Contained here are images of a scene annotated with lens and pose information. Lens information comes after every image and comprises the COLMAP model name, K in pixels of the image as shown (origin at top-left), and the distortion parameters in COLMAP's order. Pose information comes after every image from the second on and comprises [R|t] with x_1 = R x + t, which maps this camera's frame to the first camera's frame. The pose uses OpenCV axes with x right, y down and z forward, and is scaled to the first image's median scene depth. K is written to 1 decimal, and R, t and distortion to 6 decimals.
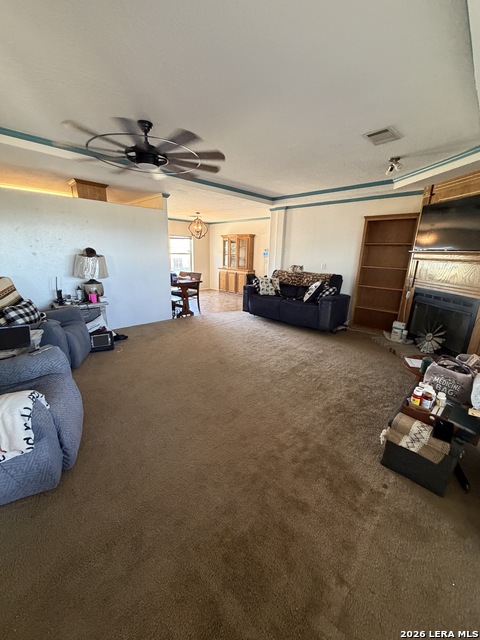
lens RADIAL K [[257.2, 0, 238.9], [0, 257.2, 321.3], [0, 0, 1]] dist [-0.012077, 0.000445]
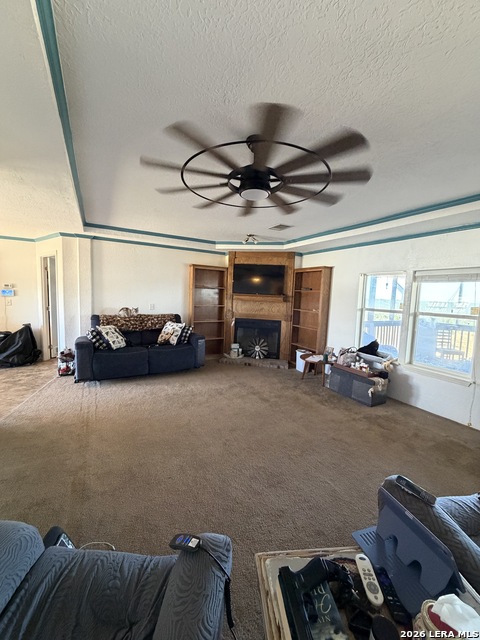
lens RADIAL K [[257.2, 0, 239.4], [0, 257.2, 320.7], [0, 0, 1]] dist [-0.012077, 0.000445]
pose [[0.255007, -0.107757, 0.960916, -0.701545], [0.221795, 0.973793, 0.050342, -0.189019], [-0.941158, 0.200289, 0.272224, 0.593270]]
